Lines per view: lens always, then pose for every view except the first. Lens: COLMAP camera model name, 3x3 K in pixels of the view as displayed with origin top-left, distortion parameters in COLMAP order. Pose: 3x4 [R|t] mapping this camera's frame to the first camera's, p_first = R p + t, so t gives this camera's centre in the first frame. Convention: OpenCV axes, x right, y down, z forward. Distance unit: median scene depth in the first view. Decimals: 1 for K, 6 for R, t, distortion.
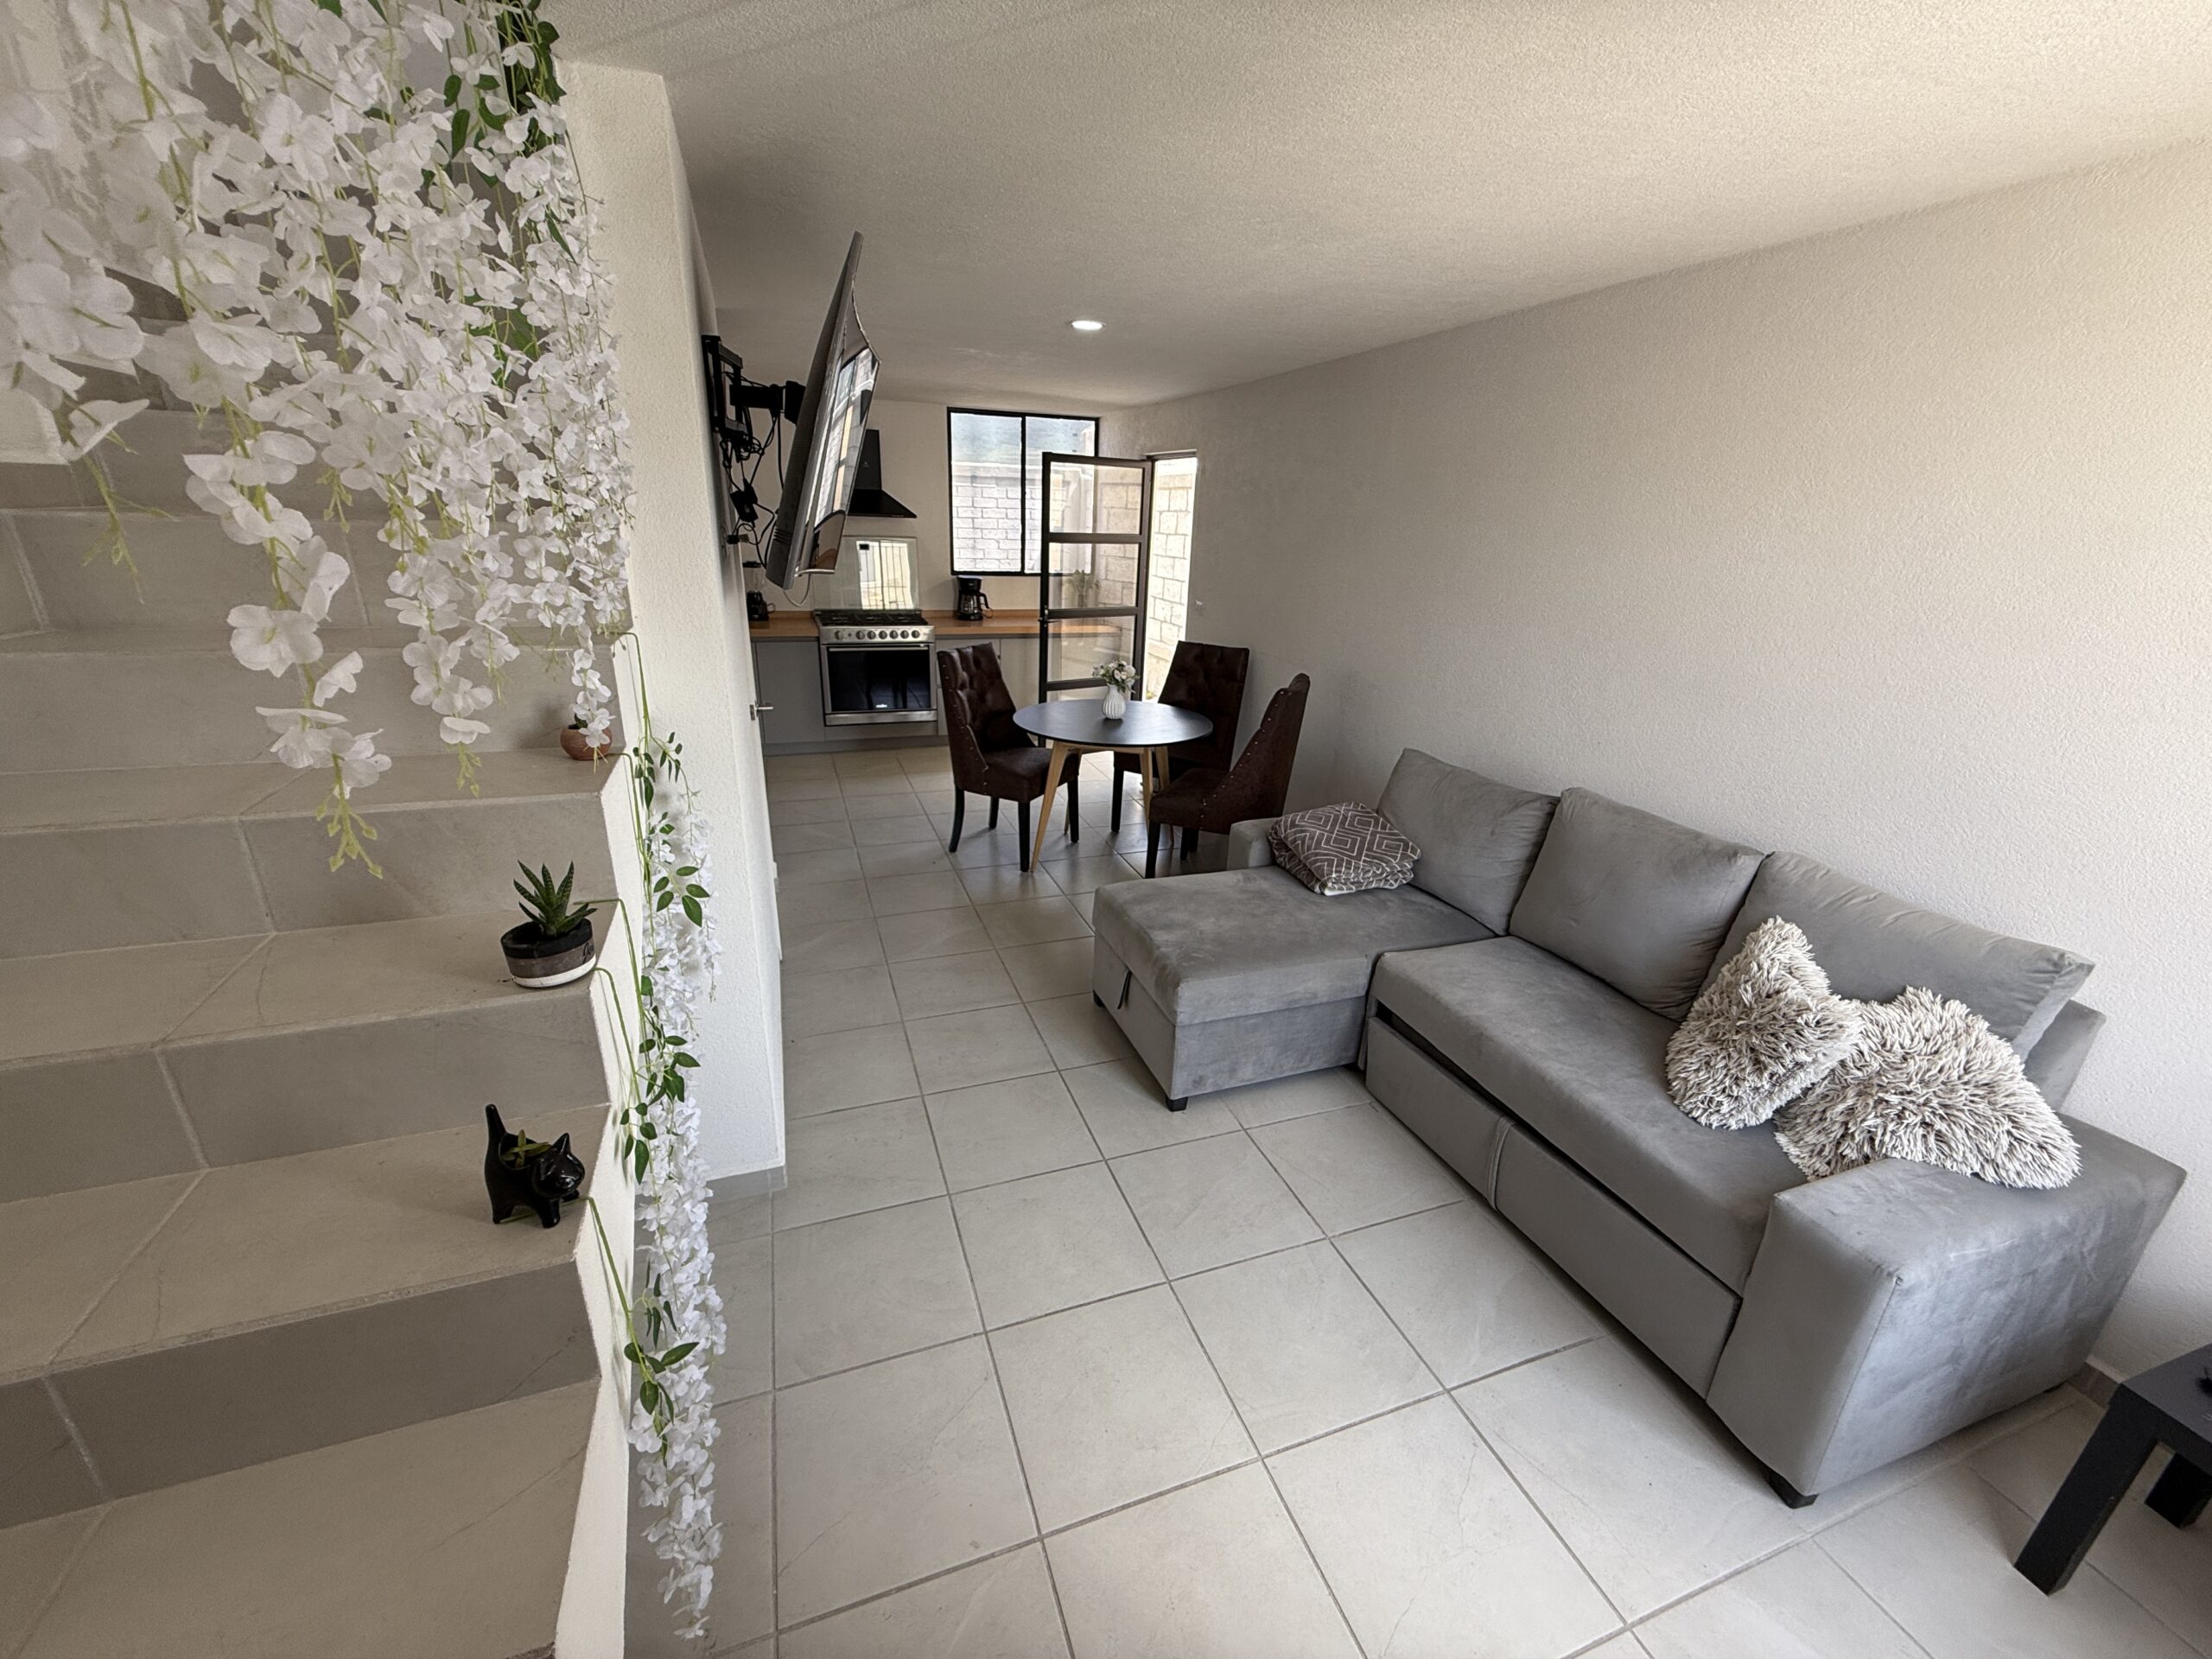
lens RADIAL K [[877.8, 0, 1098.9], [0, 877.8, 834.6], [0, 0, 1]] dist [-0.000171, -0.000238]
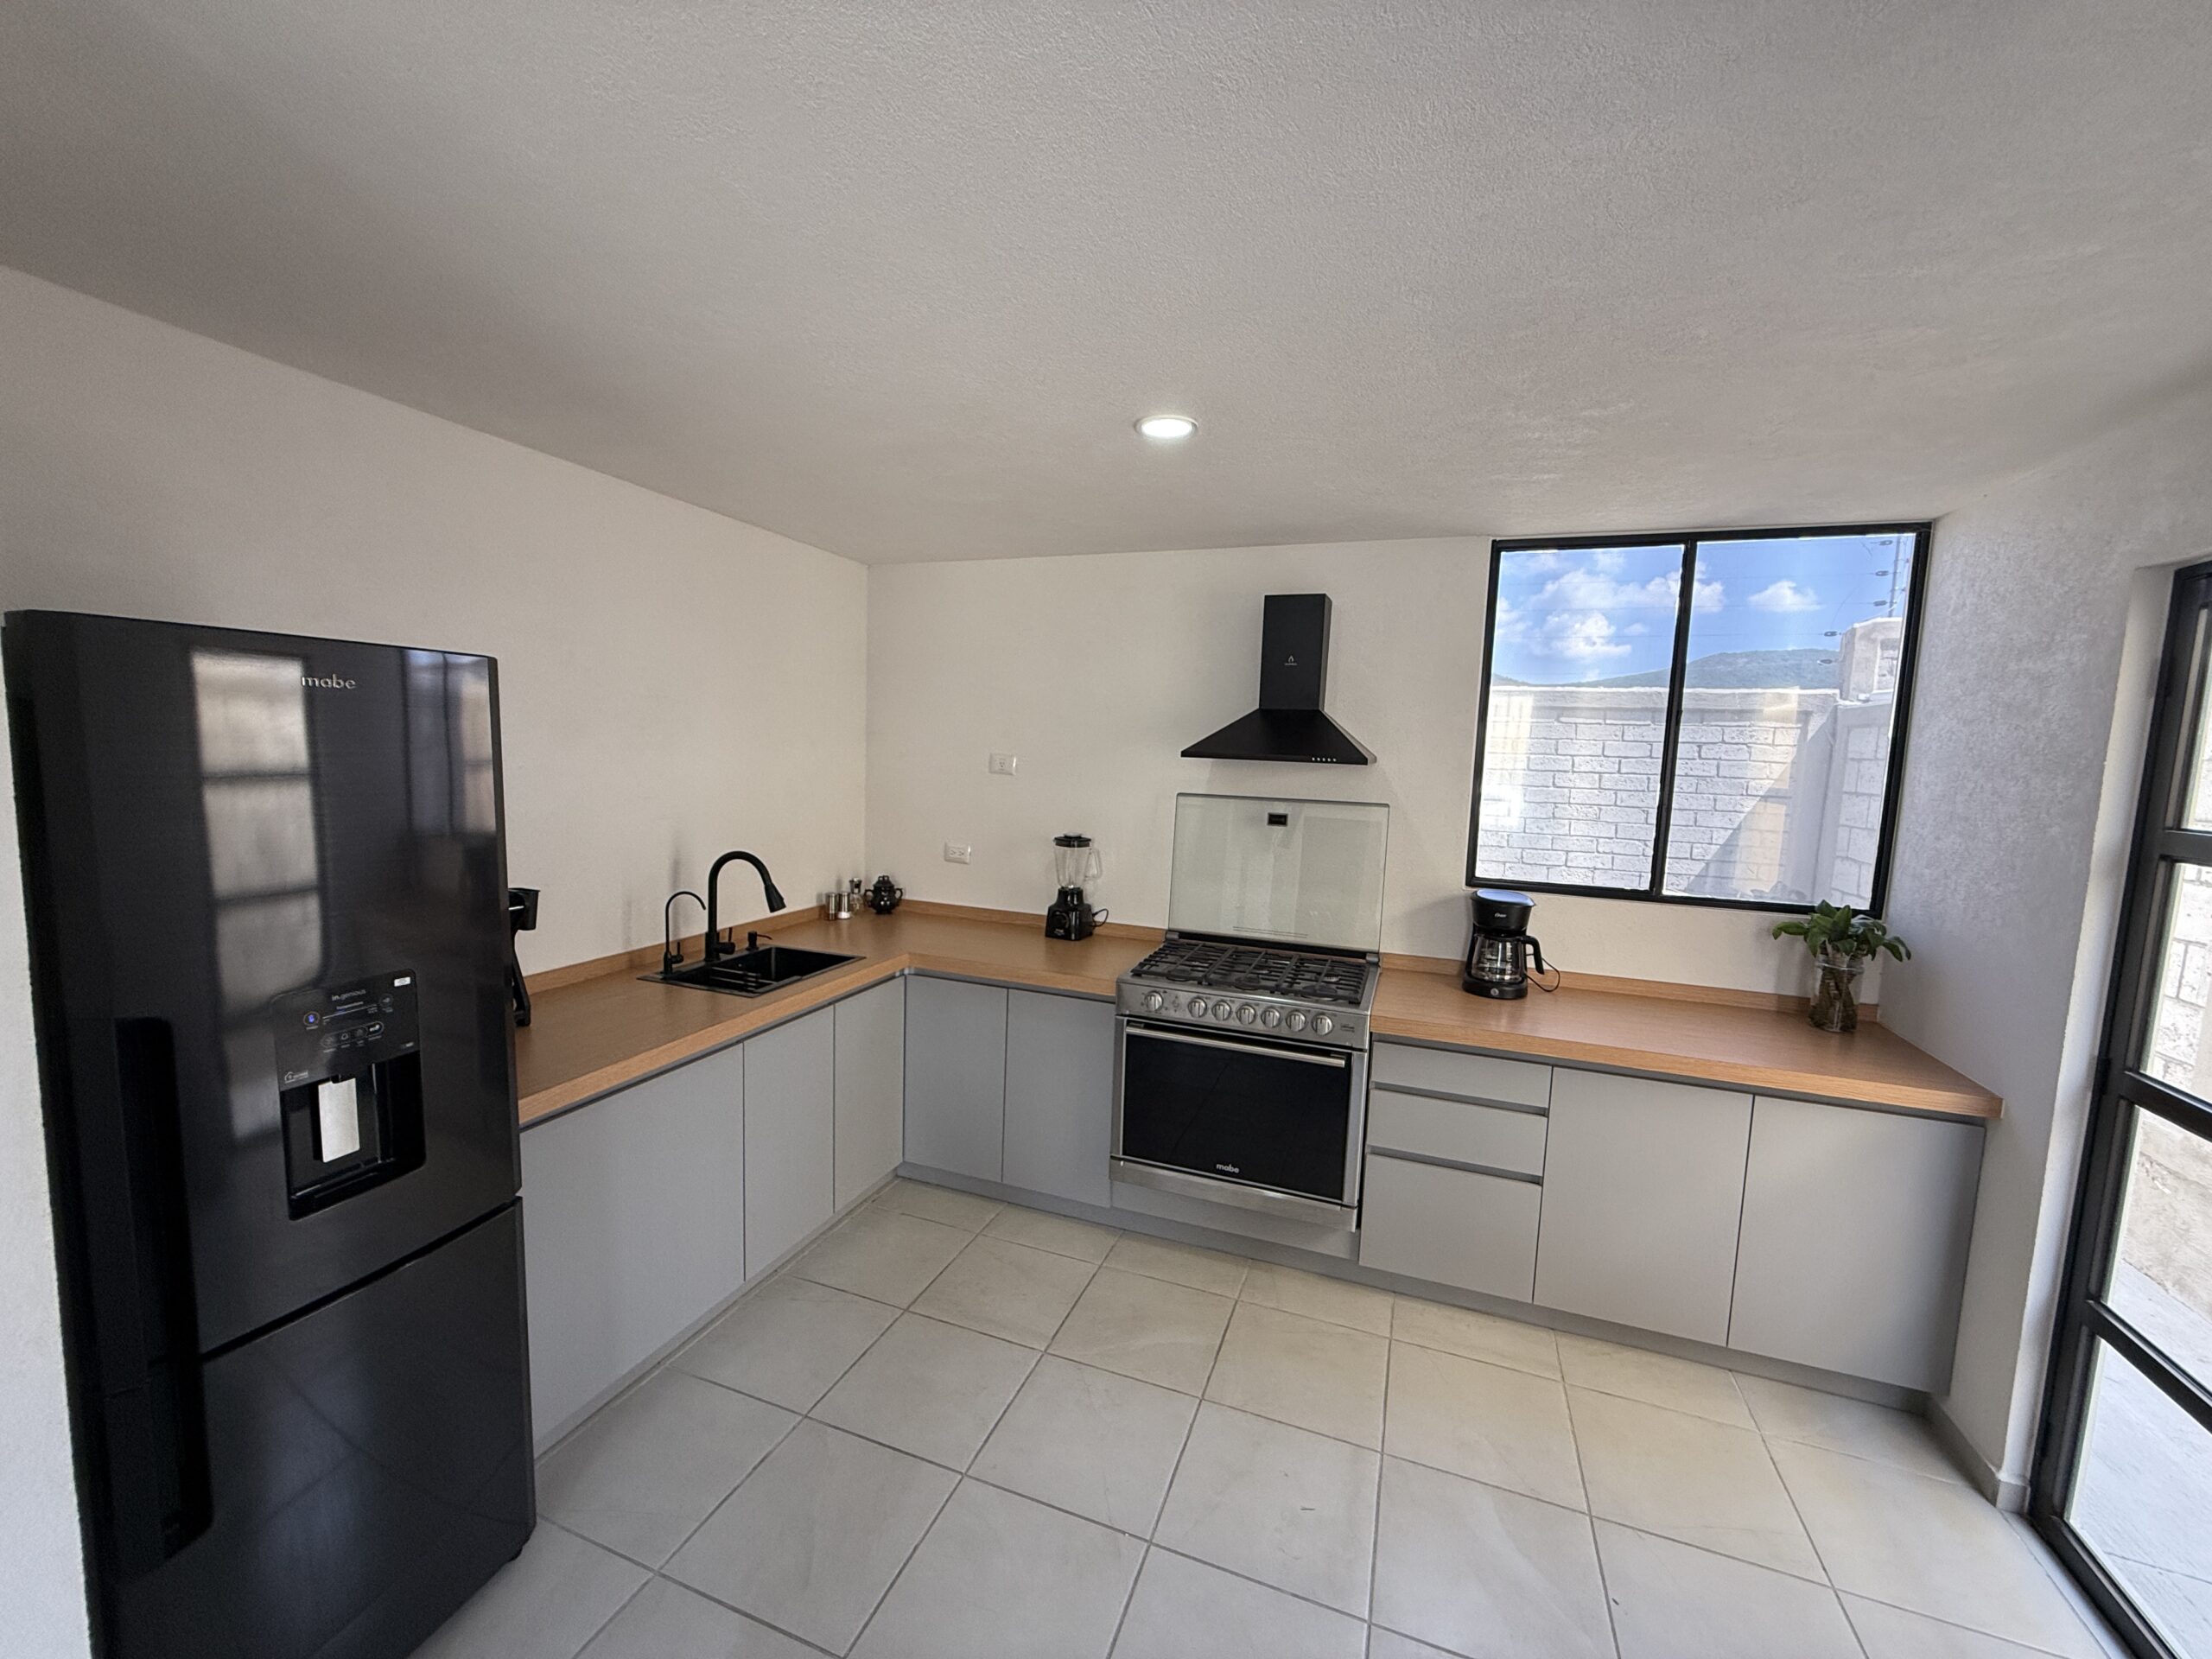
lens RADIAL K [[877.8, 0, 1098.9], [0, 877.8, 834.6], [0, 0, 1]] dist [-0.000171, -0.000238]
pose [[0.760952, 0.060470, -0.645984, -0.021313], [-0.230206, 0.956032, -0.181683, -0.196703], [0.606595, 0.286961, 0.741415, 0.545977]]
